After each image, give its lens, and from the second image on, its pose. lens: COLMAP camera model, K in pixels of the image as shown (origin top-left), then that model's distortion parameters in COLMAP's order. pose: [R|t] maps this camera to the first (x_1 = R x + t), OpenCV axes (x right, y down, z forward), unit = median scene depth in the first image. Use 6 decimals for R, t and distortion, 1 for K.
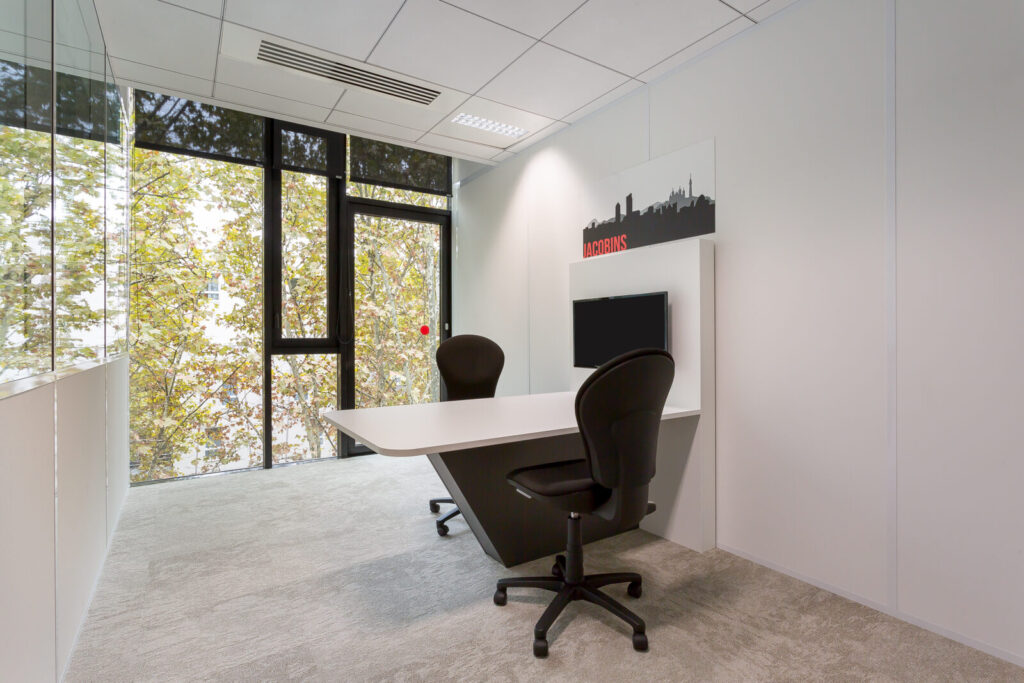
lens RADIAL K [[511.8, 0, 512.5], [0, 511.8, 339.1], [0, 0, 1]] dist [-0.003571, -0.000398]
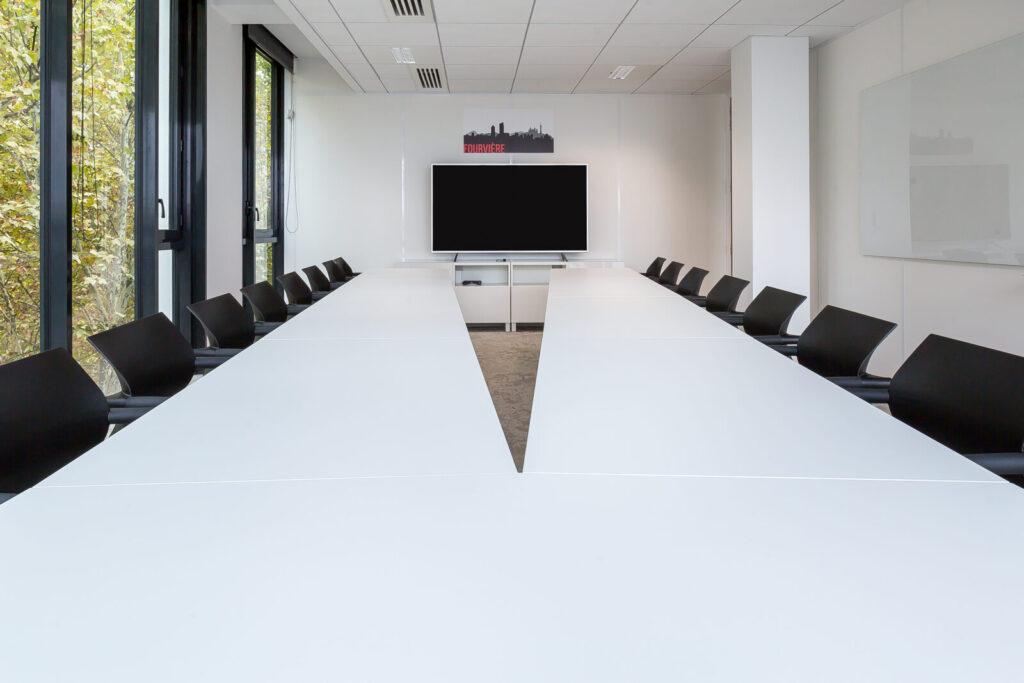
lens RADIAL K [[599.5, 0, 512.6], [0, 599.5, 335.8], [0, 0, 1]] dist [-0.000833, 0.000035]
pose [[0.537948, -0.001121, 0.842977, -1.592719], [0.003888, 0.999992, -0.001152, 0.492358], [-0.842969, 0.003898, 0.537948, -0.186650]]
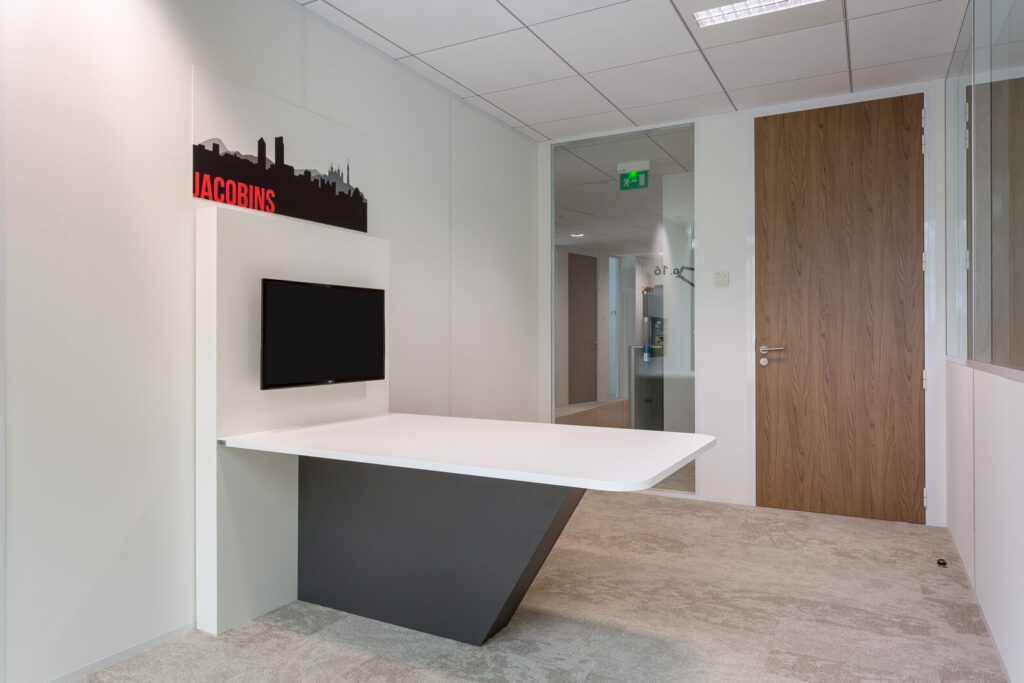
lens RADIAL K [[664.0, 0, 514.0], [0, 664.0, 339.4], [0, 0, 1]] dist [-0.007180, -0.001328]
pose [[-0.478570, -0.001856, 0.878047, -0.742984], [0.003261, 0.999987, 0.003891, -0.007125], [-0.878043, 0.004725, -0.478558, 1.180817]]
